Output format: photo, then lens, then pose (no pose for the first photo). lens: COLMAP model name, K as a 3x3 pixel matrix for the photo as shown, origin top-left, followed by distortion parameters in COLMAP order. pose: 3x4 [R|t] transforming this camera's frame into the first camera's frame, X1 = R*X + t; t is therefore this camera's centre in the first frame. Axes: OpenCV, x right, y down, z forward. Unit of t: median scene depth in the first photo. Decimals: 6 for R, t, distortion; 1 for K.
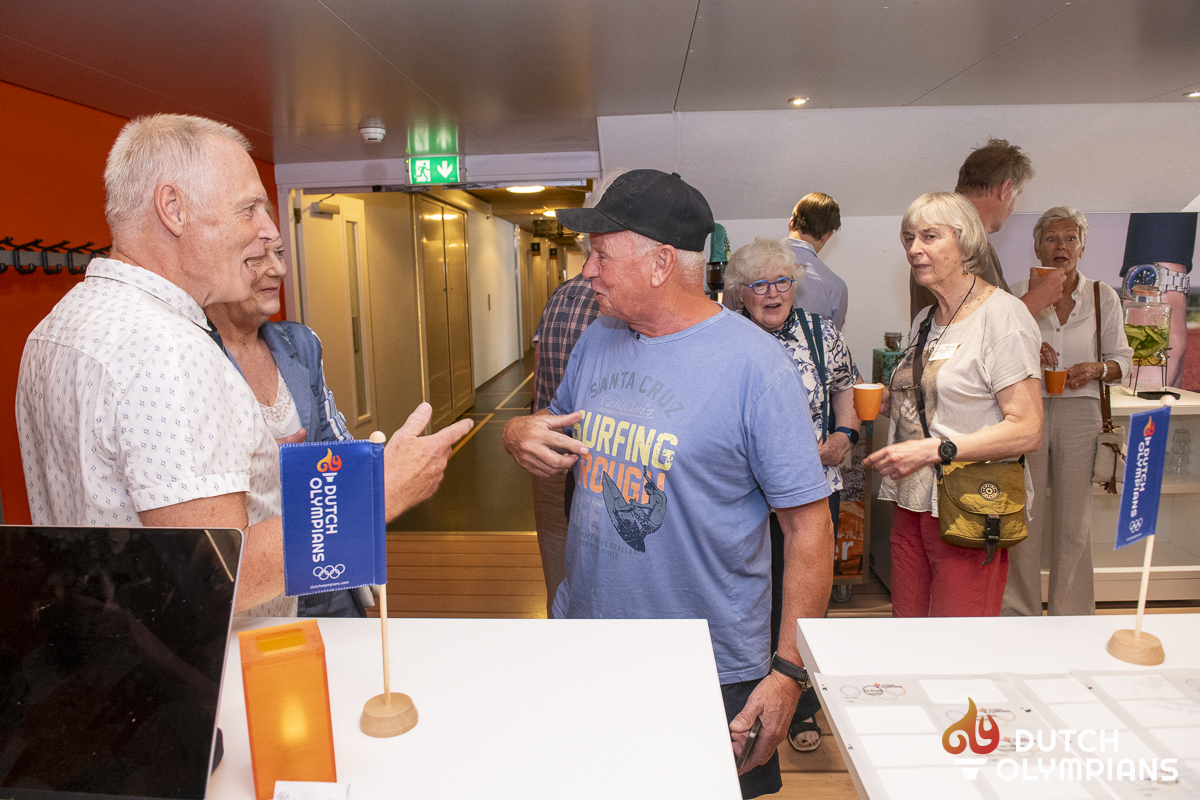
lens RADIAL K [[822.5, 0, 600.0], [0, 822.5, 400.0], [0, 0, 1]] dist [-0.056222, -0.000328]
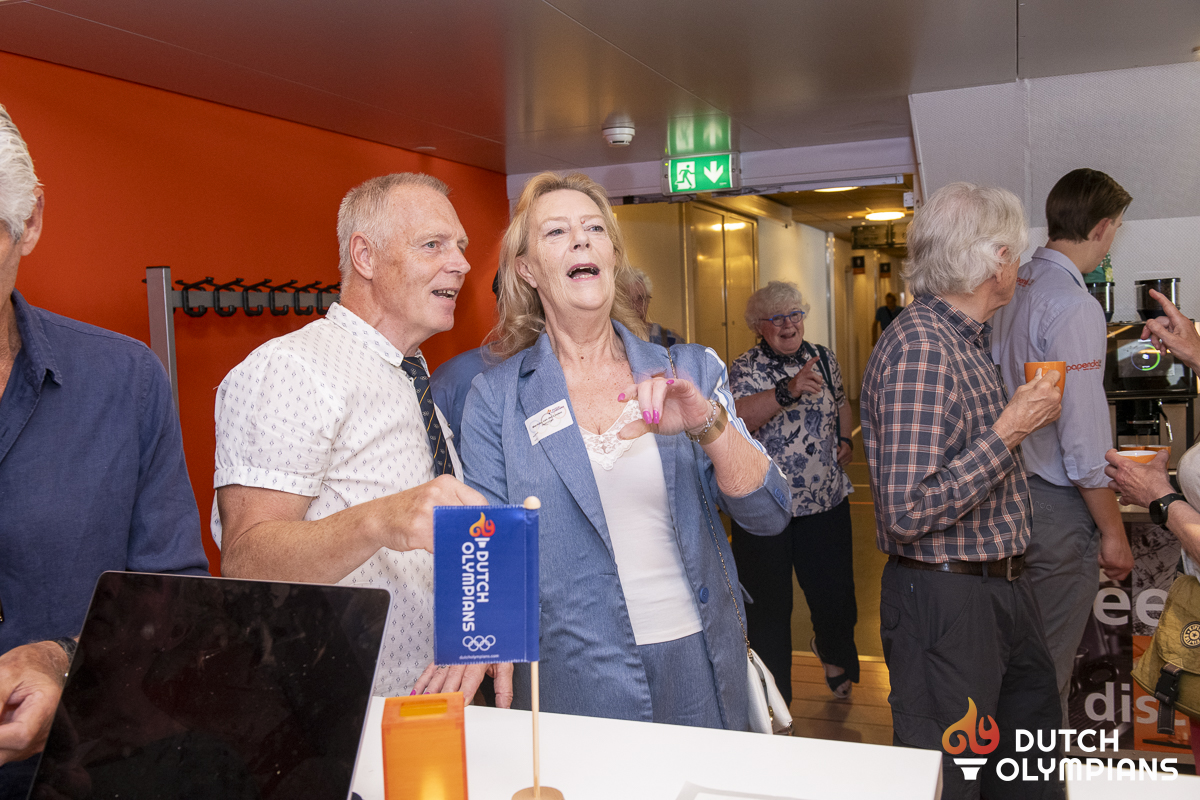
lens RADIAL K [[1132.5, 0, 600.0], [0, 1132.5, 400.0], [0, 0, 1]] dist [0.010019, 0.012618]
pose [[0.952831, 0.007842, -0.303401, 0.201595], [-0.027107, 0.997870, -0.059339, 0.002277], [0.302289, 0.064765, 0.951014, -0.234784]]
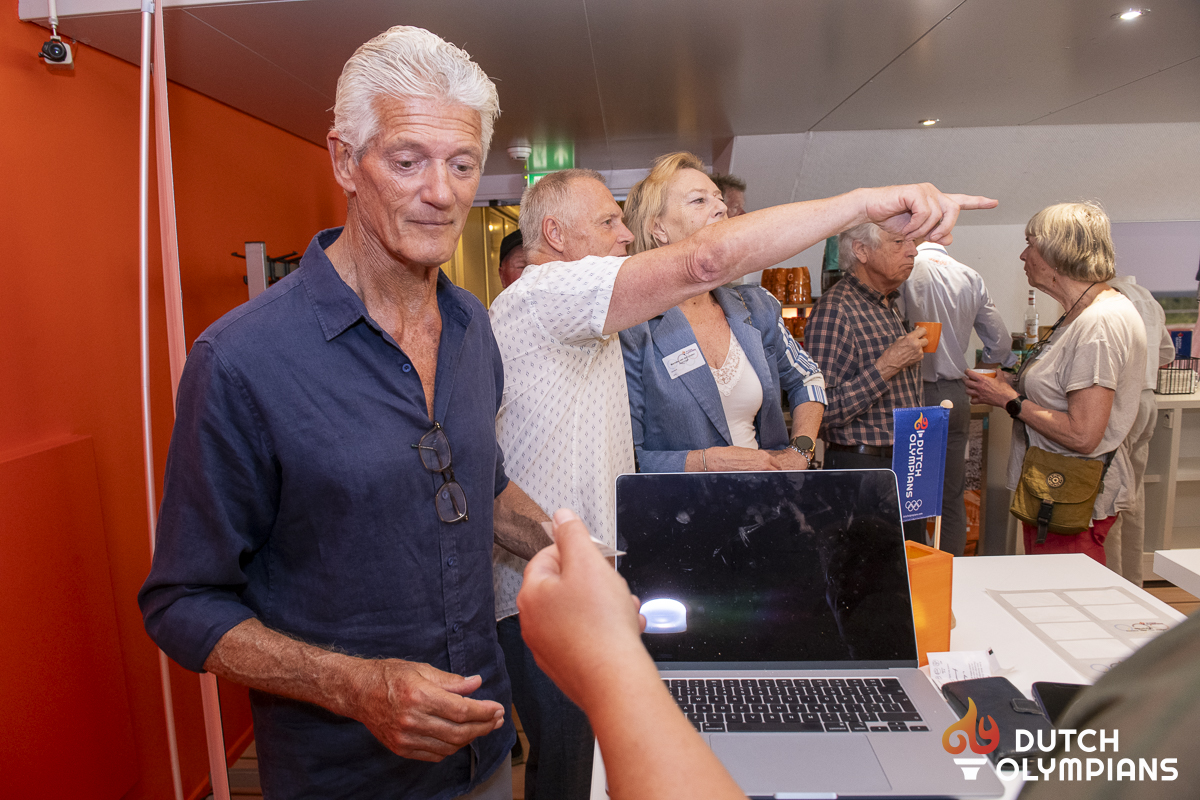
lens RADIAL K [[822.5, 0, 600.0], [0, 822.5, 400.0], [0, 0, 1]] dist [-0.056222, -0.000328]
pose [[0.999913, -0.012511, 0.004212, -0.846548], [0.012552, 0.999874, -0.009726, 0.044408], [-0.004090, 0.009778, 0.999944, -0.335434]]
